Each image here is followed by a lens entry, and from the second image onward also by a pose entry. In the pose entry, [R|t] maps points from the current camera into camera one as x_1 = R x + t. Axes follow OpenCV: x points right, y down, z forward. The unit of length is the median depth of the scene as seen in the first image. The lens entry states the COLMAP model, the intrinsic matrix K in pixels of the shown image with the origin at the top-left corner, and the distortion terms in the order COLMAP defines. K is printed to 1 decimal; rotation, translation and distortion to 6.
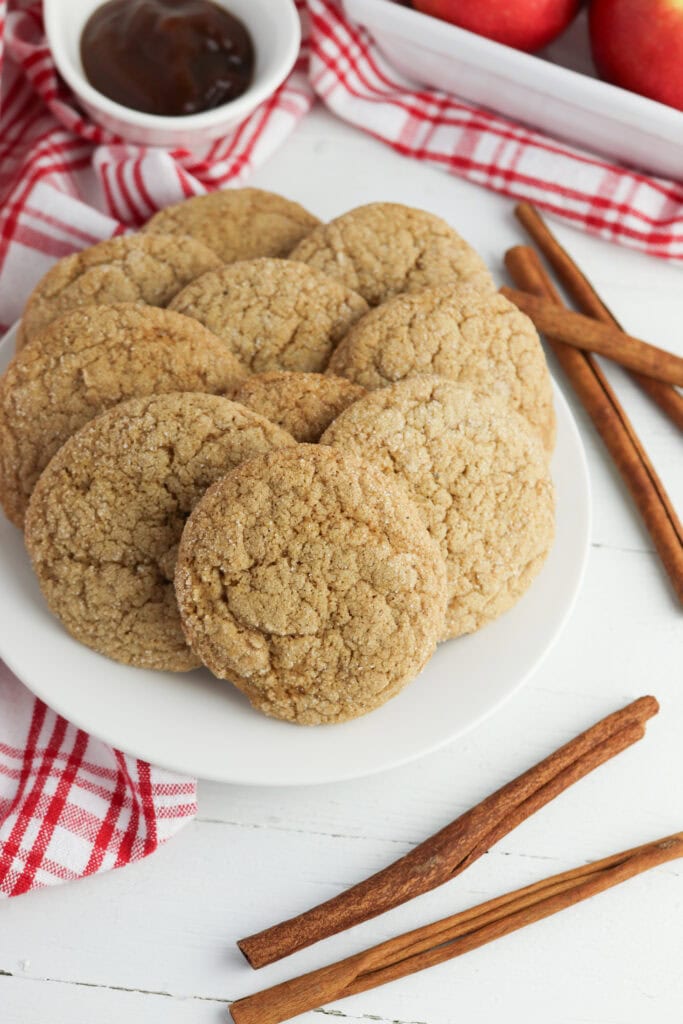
lens RADIAL K [[1776.9, 0, 344.6], [0, 1776.9, 543.4], [0, 0, 1]] dist [-0.108705, 0.000000]
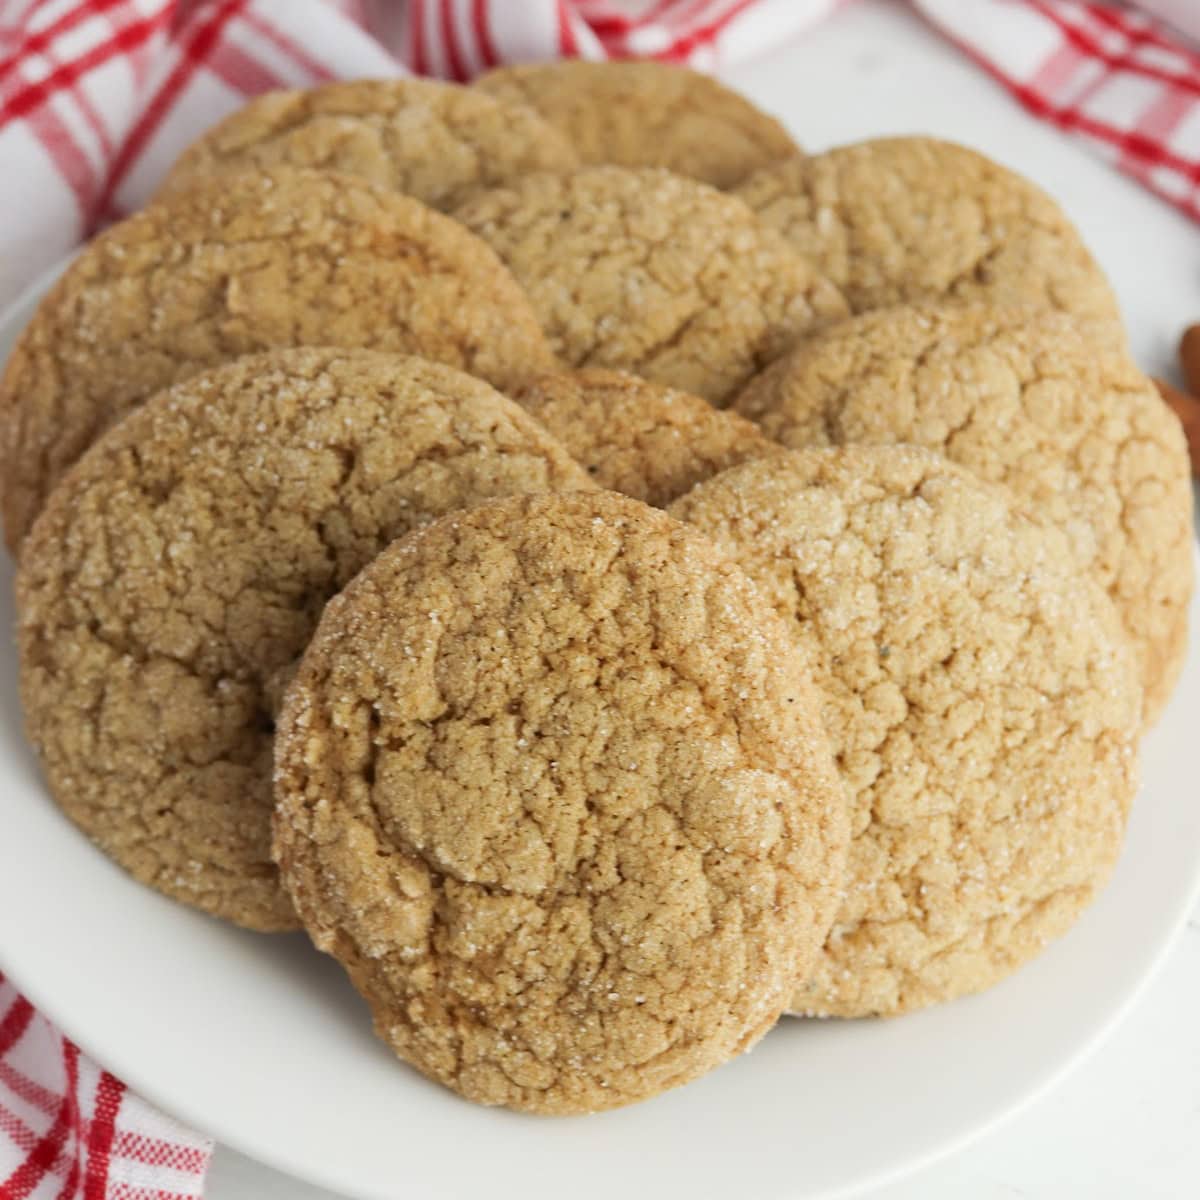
lens RADIAL K [[3499.9, 0, 603.3], [0, 3499.9, 602.3], [0, 0, 1]] dist [-0.104177, 0.000000]
pose [[0.962197, 0.233161, -0.140758, 0.106365], [-0.254714, 0.953352, -0.161988, 0.116461], [0.096423, 0.191718, 0.976702, 0.094615]]
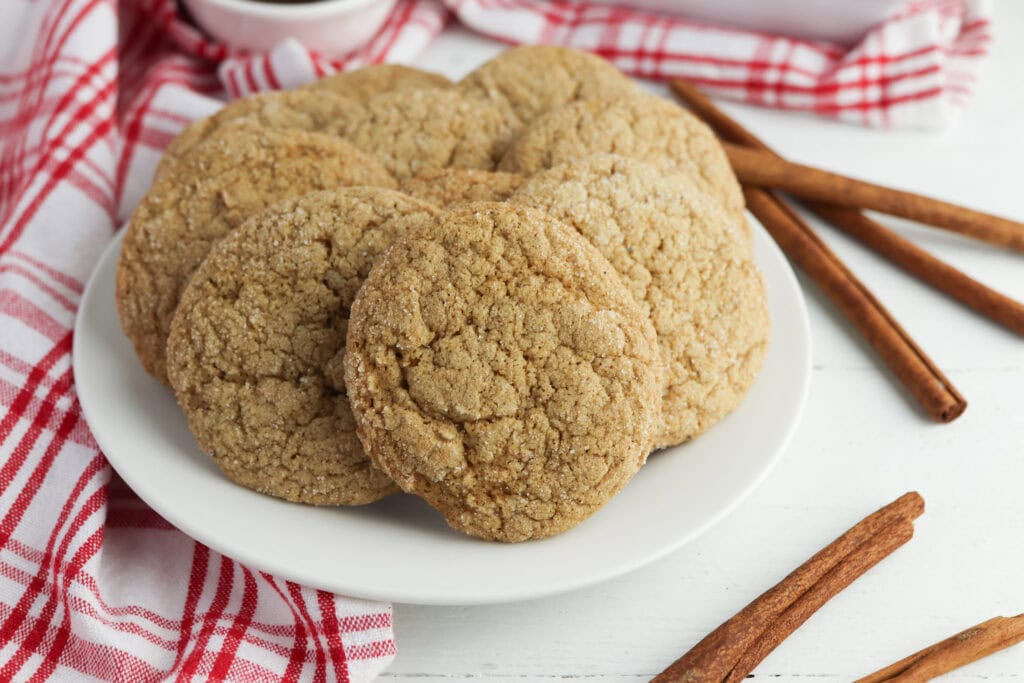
lens RADIAL K [[1776.9, 0, 514.5], [0, 1776.9, 341.4], [0, 0, 1]] dist [-0.108705, 0.000000]
pose [[0.993419, -0.108922, 0.035432, -0.041396], [0.114538, 0.943200, -0.311857, 0.272362], [0.000548, 0.313863, 0.949468, 0.175604]]
